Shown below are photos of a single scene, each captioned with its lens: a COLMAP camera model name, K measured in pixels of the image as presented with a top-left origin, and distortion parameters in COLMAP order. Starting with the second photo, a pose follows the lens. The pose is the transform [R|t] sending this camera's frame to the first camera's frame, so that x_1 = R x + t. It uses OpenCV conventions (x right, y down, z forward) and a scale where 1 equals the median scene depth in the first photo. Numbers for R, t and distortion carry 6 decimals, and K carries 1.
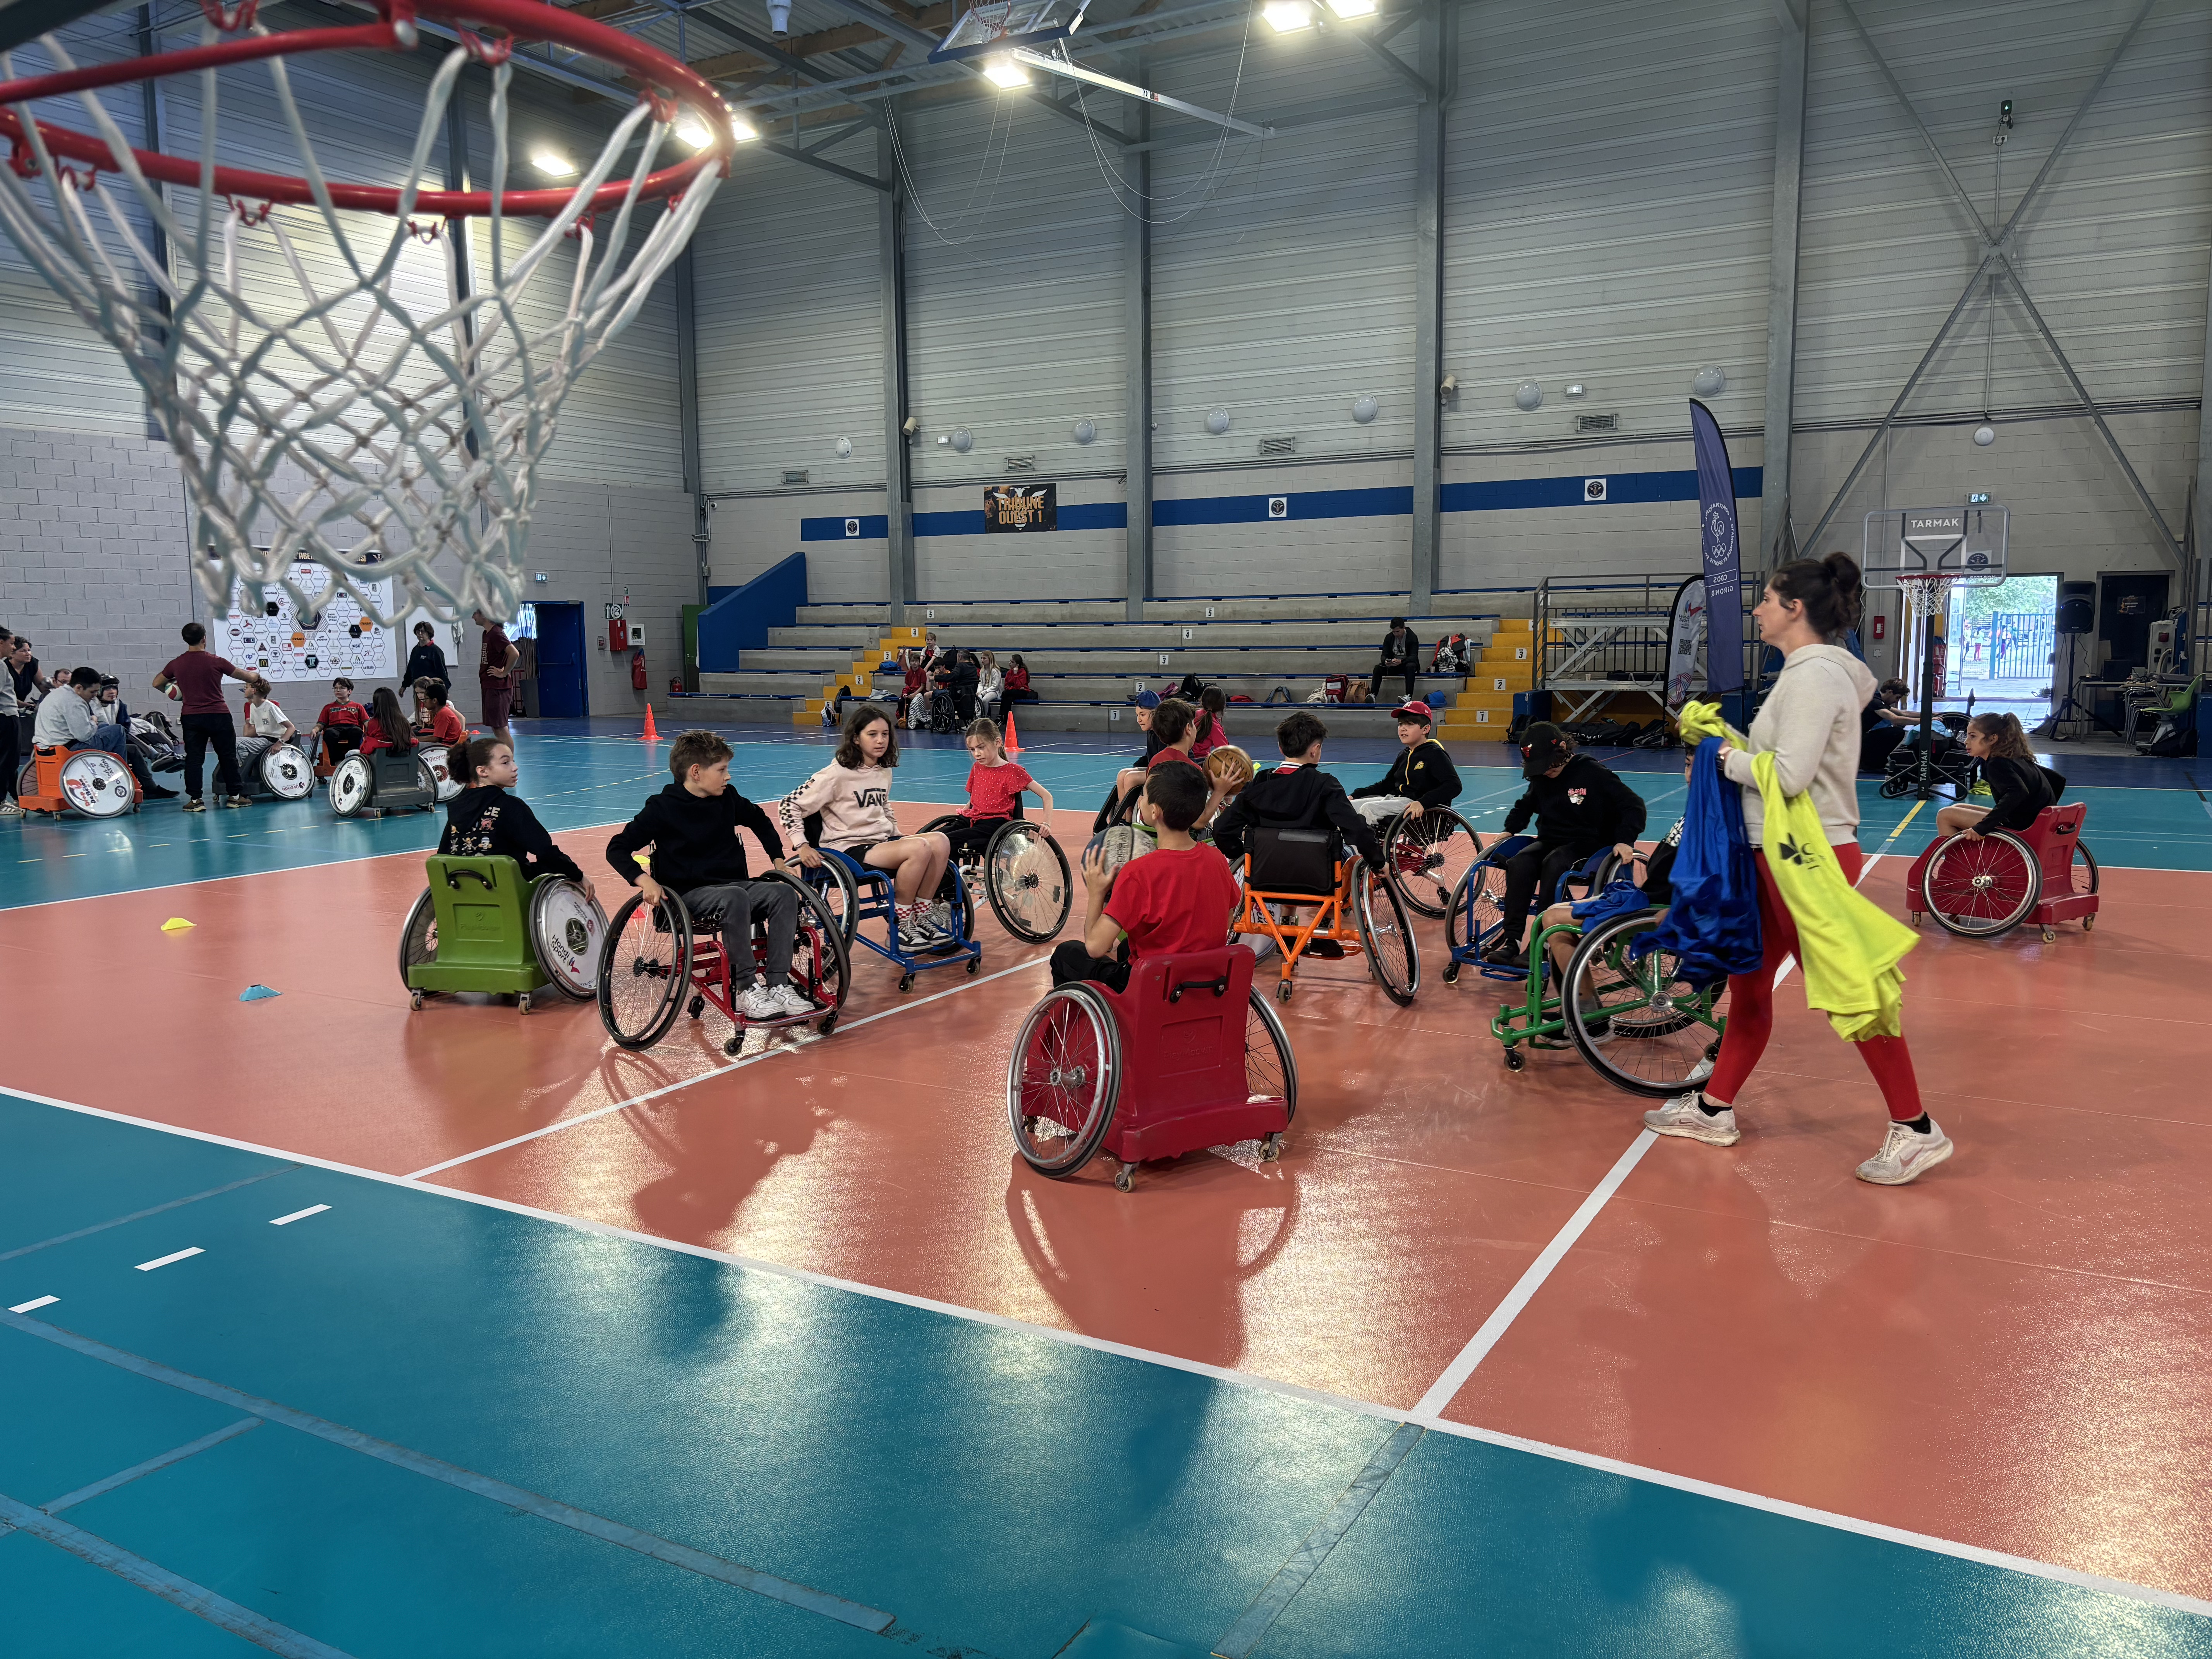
lens RADIAL K [[1668.4, 0, 1106.3], [0, 1668.4, 837.6], [0, 0, 1]] dist [0.056552, 0.000685]
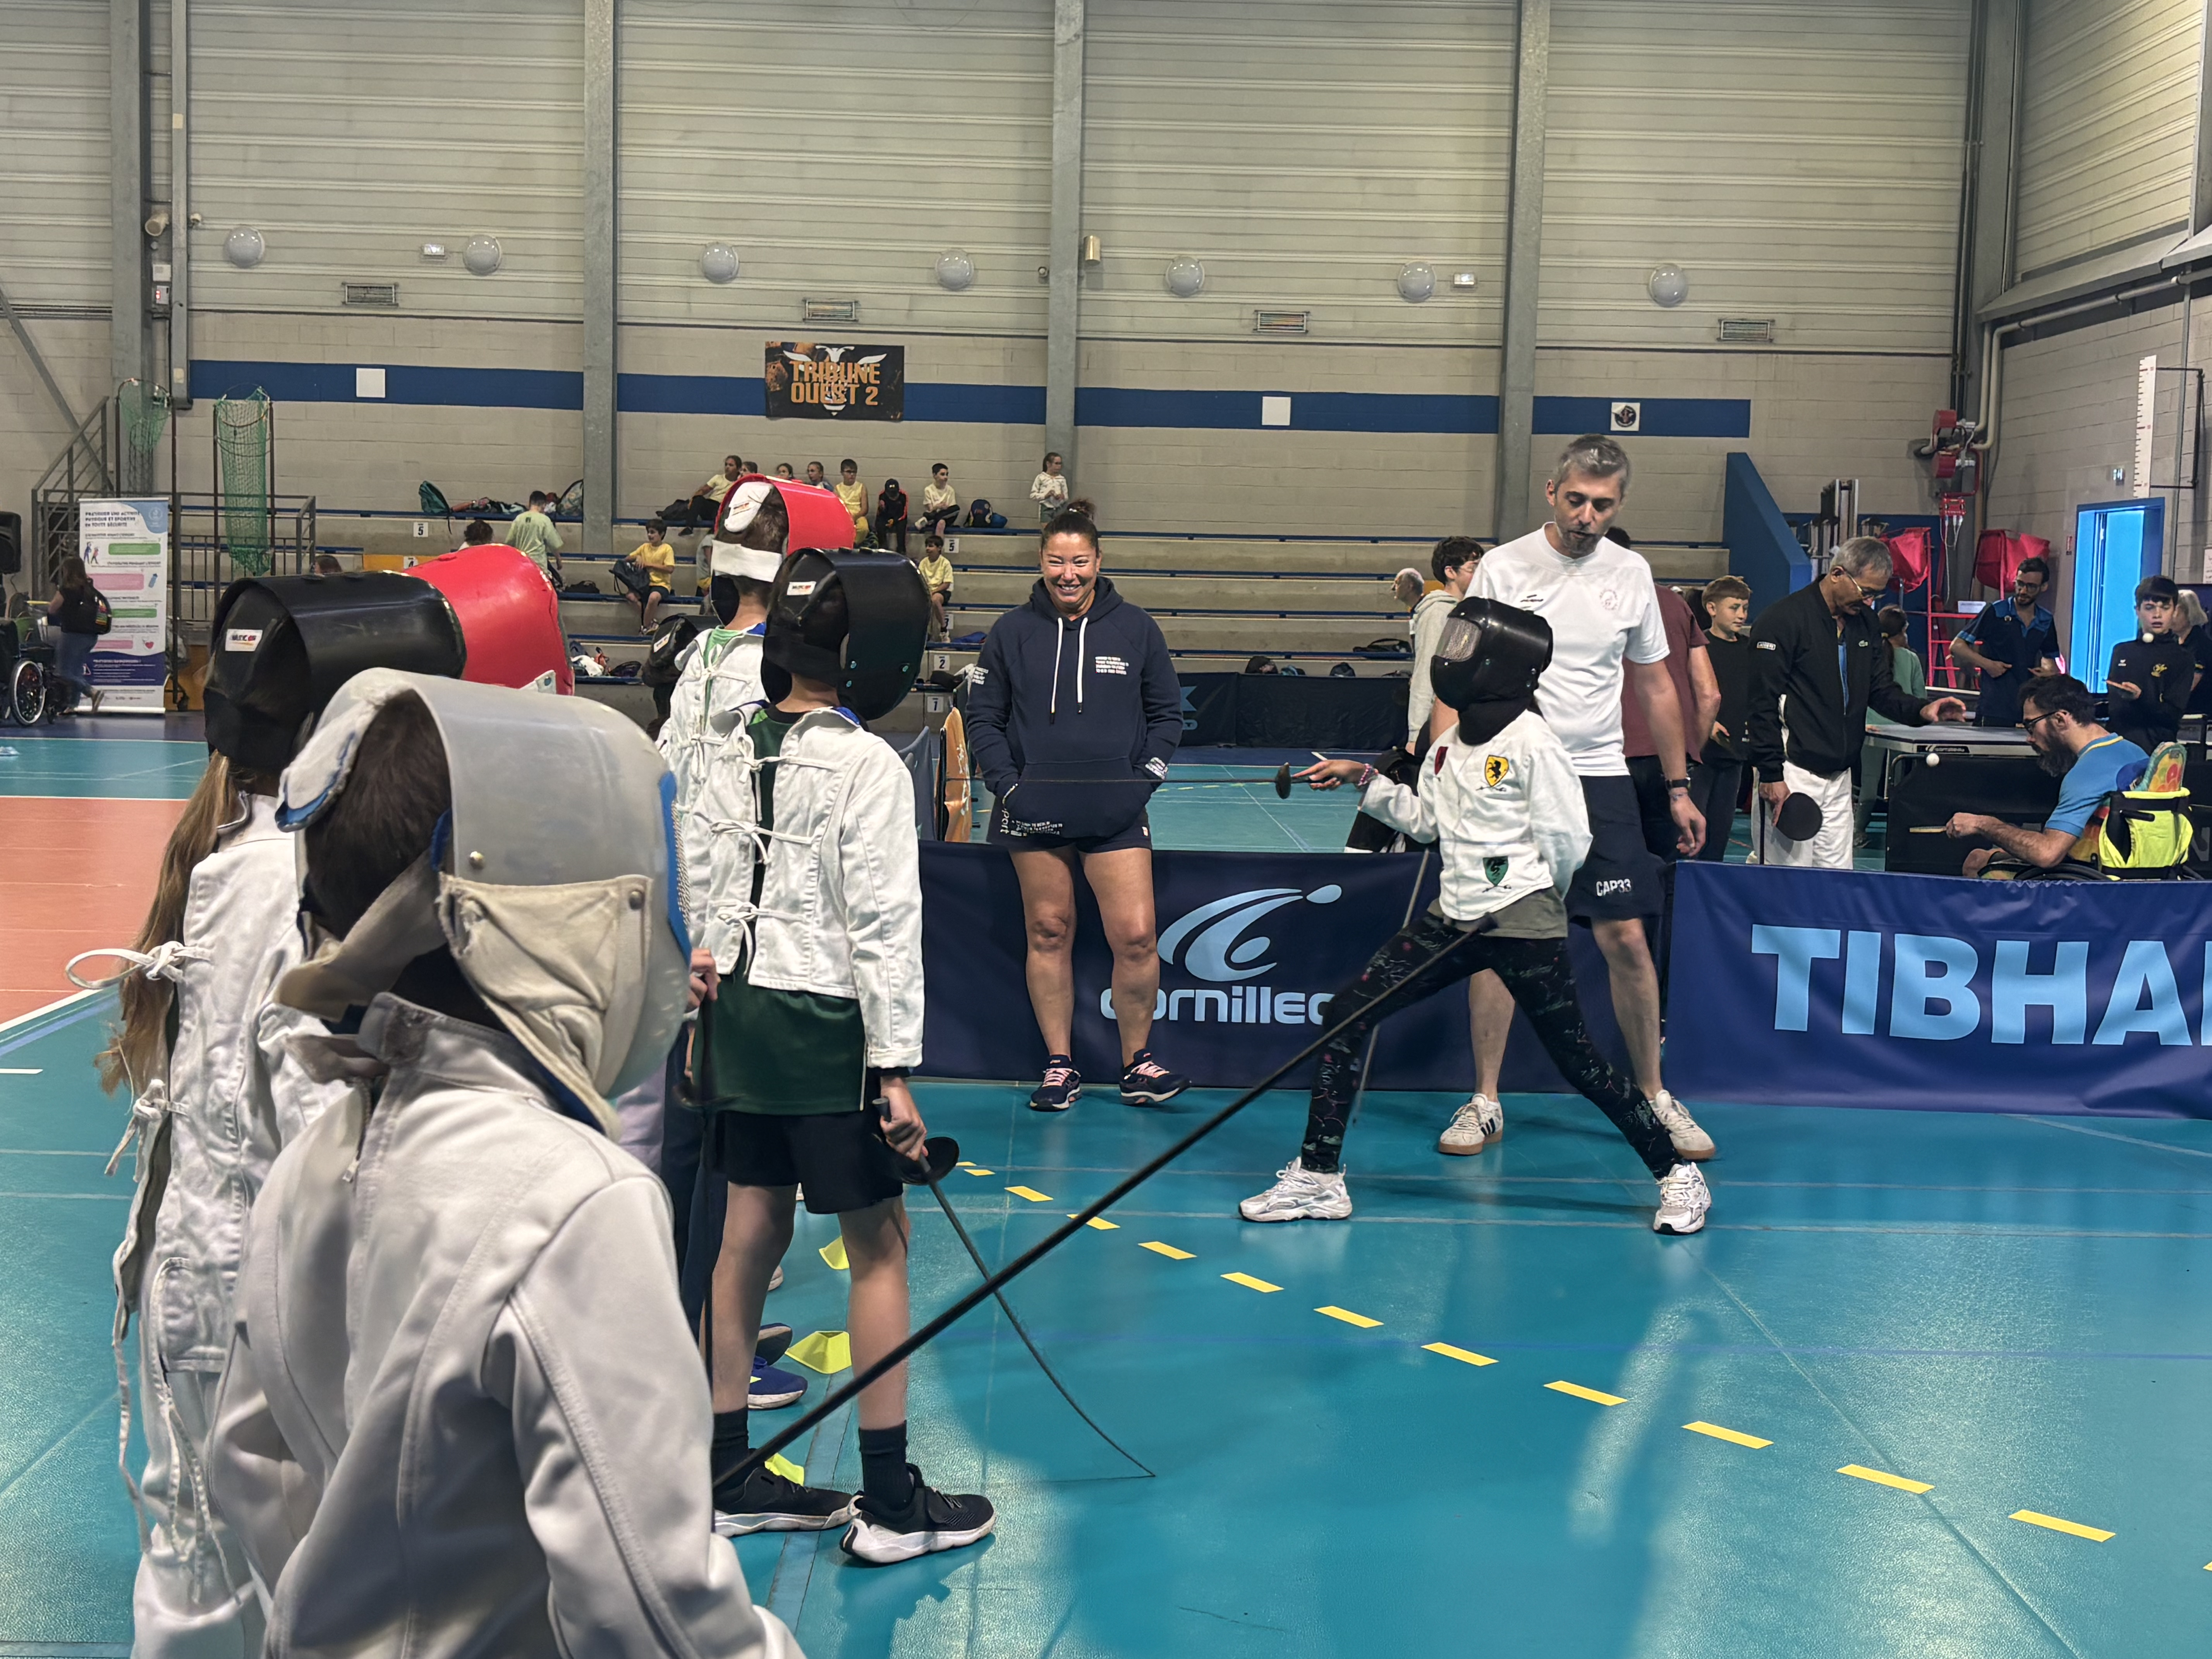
lens RADIAL K [[2266.1, 0, 1107.2], [0, 2266.1, 822.9], [0, 0, 1]] dist [0.049134, 0.000000]
pose [[0.855587, -0.025073, 0.517051, -0.408451], [0.032636, 0.999452, -0.005537, -0.023174], [-0.516628, 0.021612, 0.855937, 0.221865]]
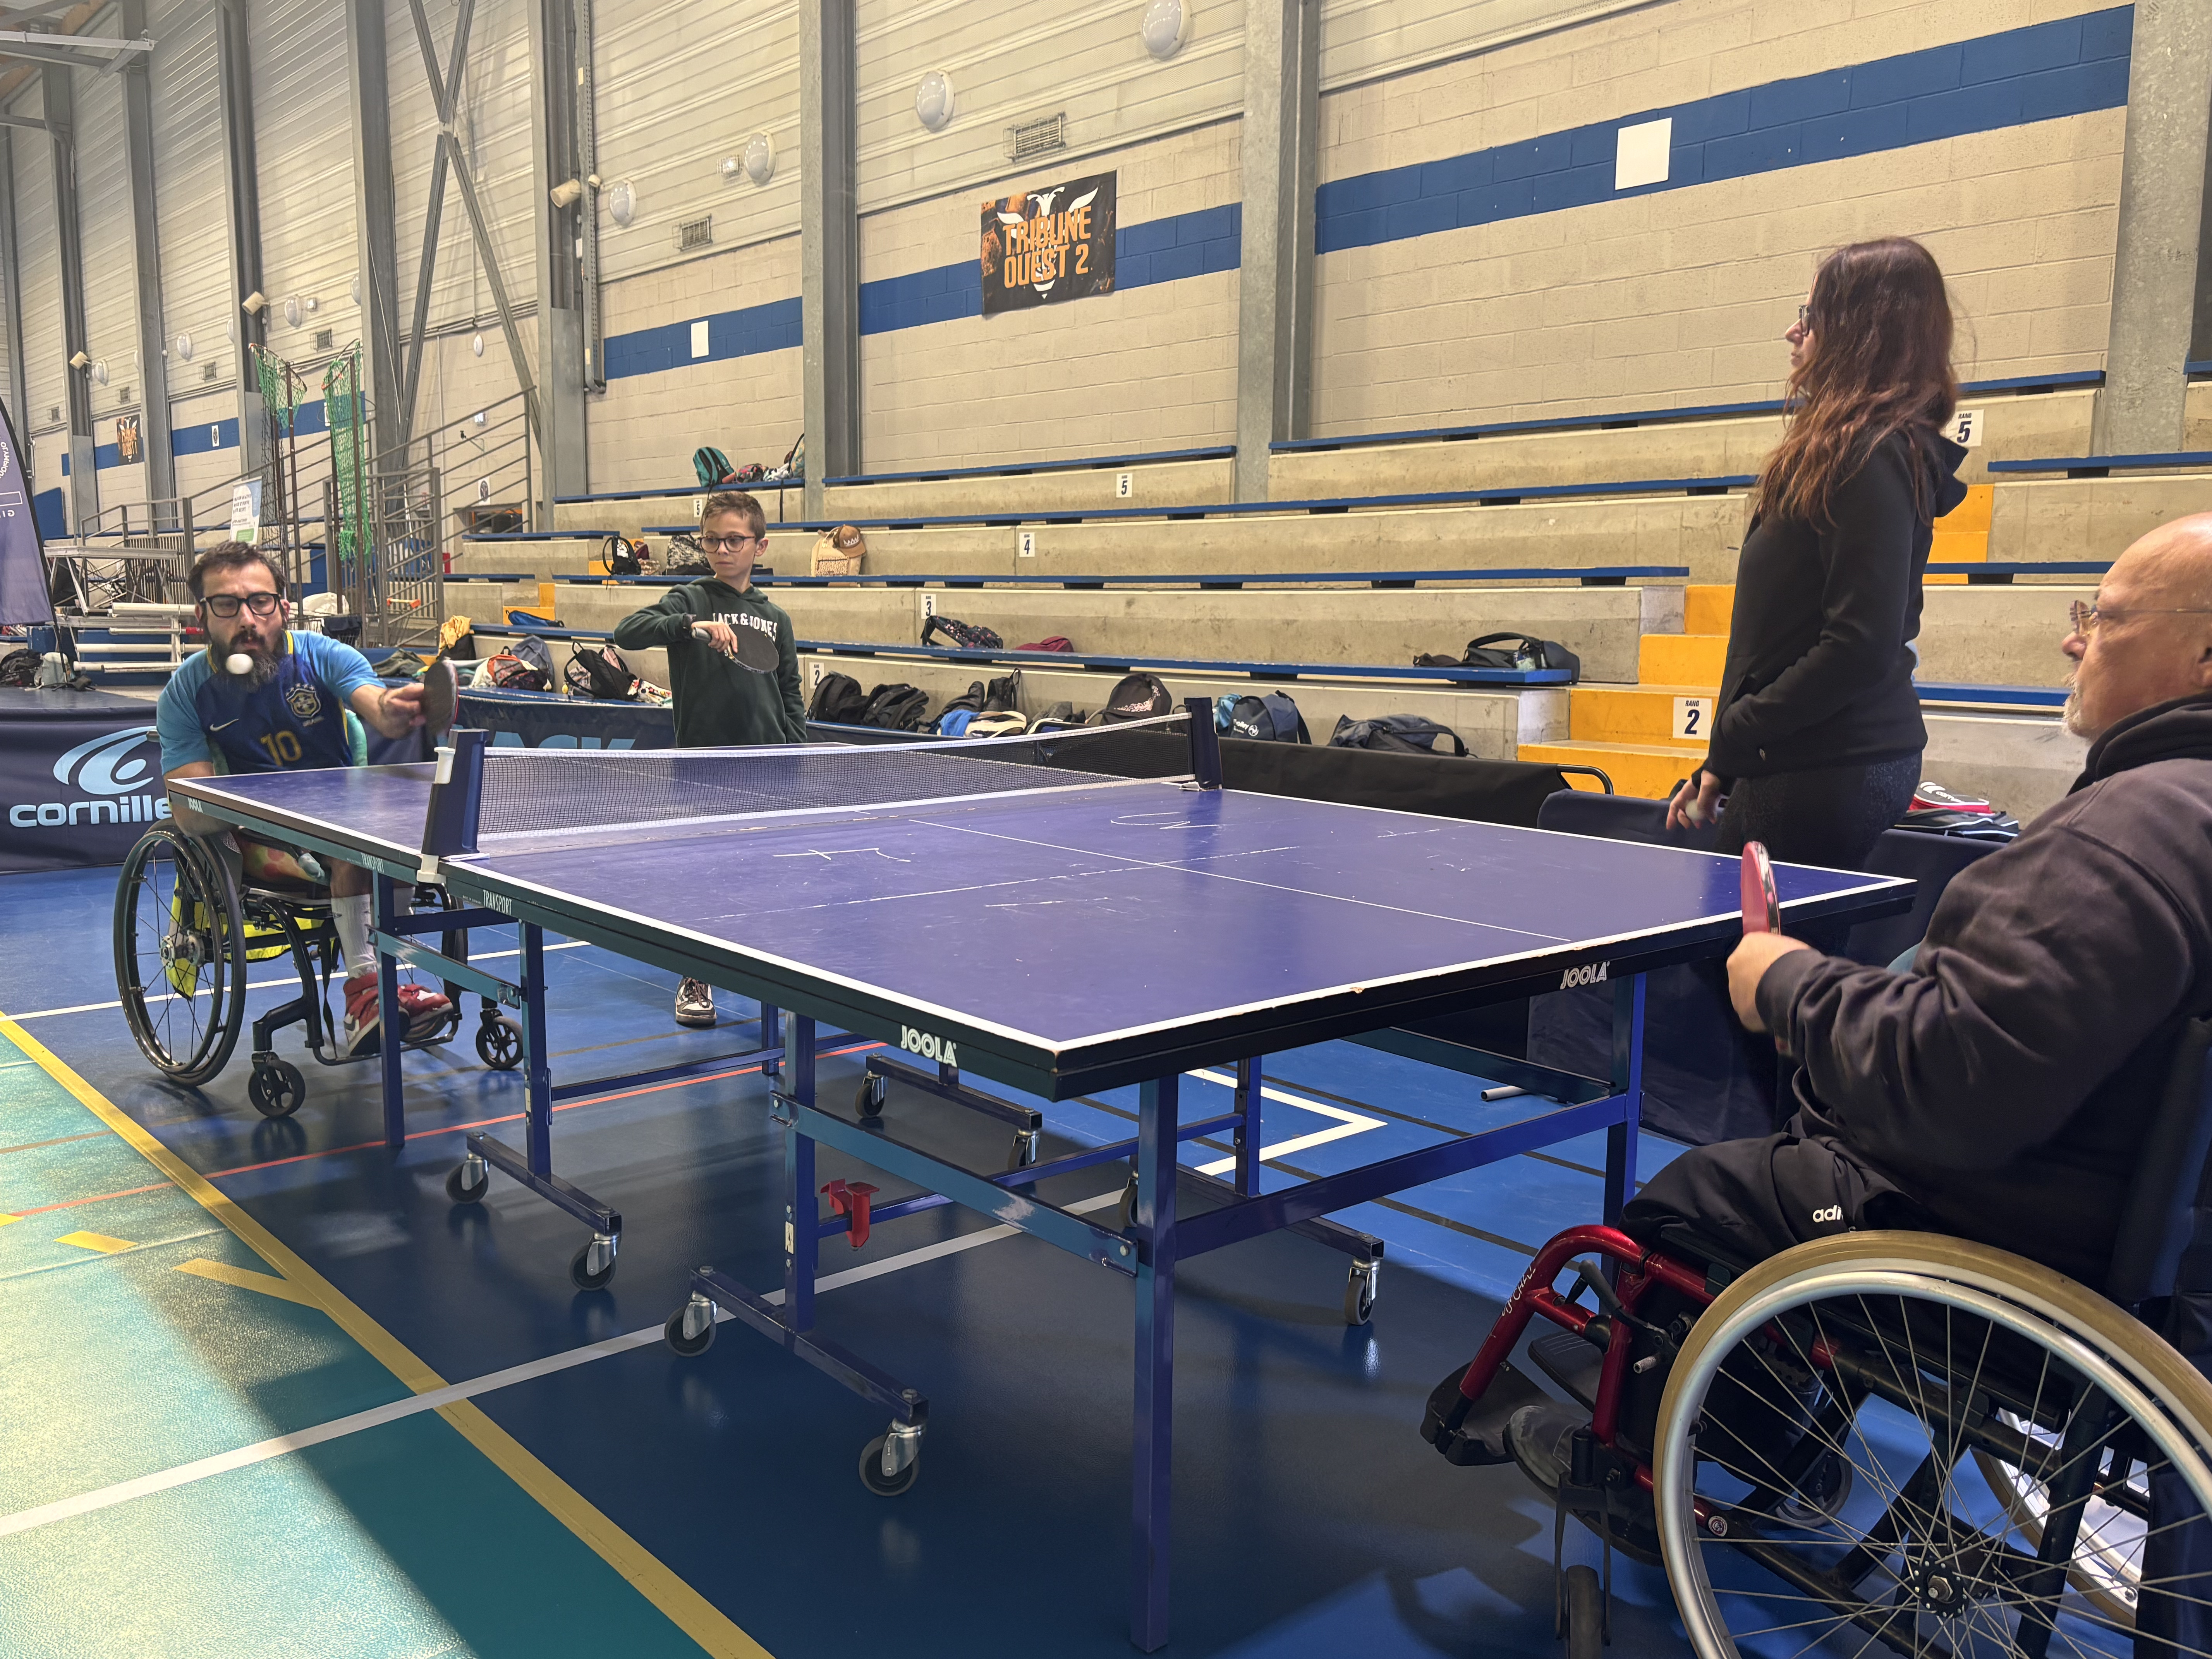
lens RADIAL K [[1818.0, 0, 1104.6], [0, 1818.0, 828.2], [0, 0, 1]] dist [0.027725, 0.002663]
pose [[0.946675, 0.052508, -0.317883, 0.112644], [-0.049834, 0.998621, 0.016542, -0.061393], [0.318313, 0.000182, 0.947986, 0.578119]]
